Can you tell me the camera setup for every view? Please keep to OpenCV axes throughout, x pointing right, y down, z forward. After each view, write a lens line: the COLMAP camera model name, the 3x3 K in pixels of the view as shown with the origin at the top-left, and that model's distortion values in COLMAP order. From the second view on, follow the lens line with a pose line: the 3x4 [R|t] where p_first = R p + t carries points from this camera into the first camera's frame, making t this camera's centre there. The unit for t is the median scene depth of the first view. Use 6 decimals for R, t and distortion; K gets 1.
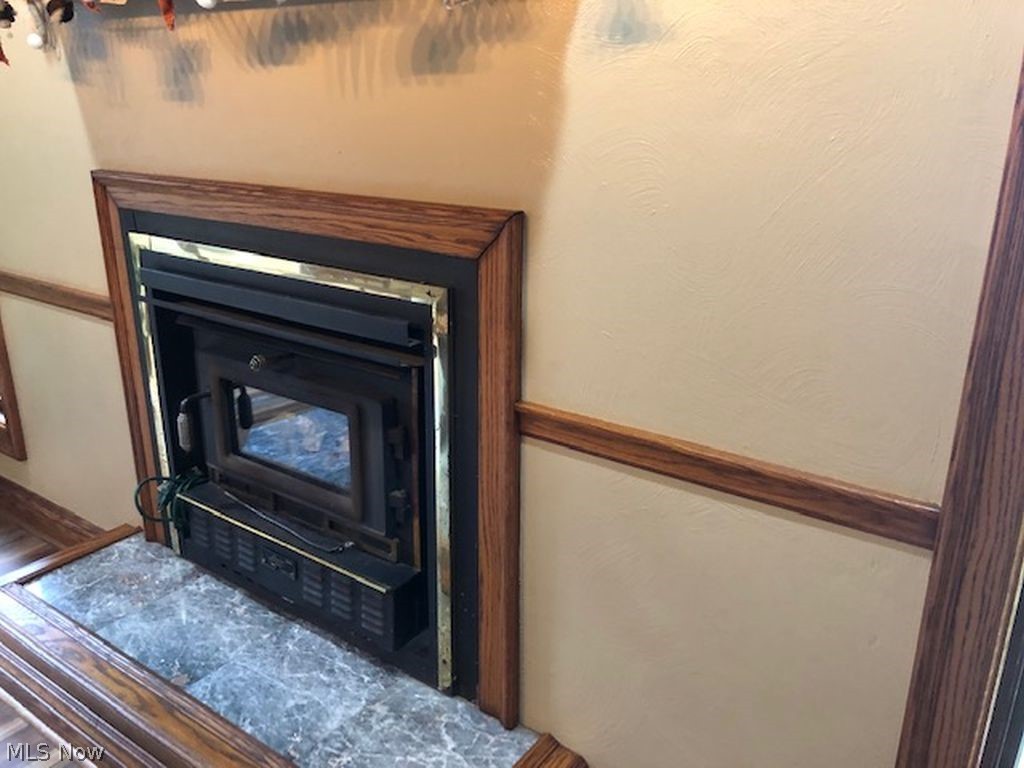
lens RADIAL K [[850.9, 0, 509.3], [0, 850.9, 369.6], [0, 0, 1]] dist [0.015465, -0.034552]
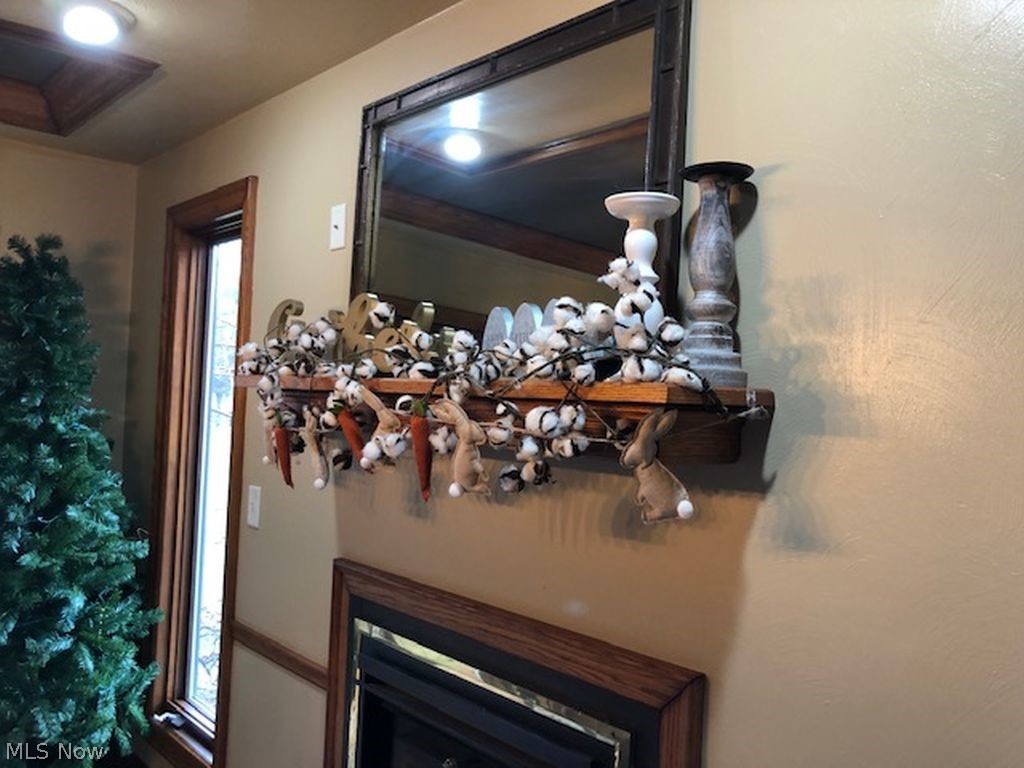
lens RADIAL K [[850.9, 0, 509.3], [0, 850.9, 369.6], [0, 0, 1]] dist [0.015465, -0.034552]
pose [[0.974740, 0.032489, -0.220966, 0.000678], [-0.110033, 0.930820, -0.348522, -0.120471], [0.194357, 0.364032, 0.910882, -0.168373]]
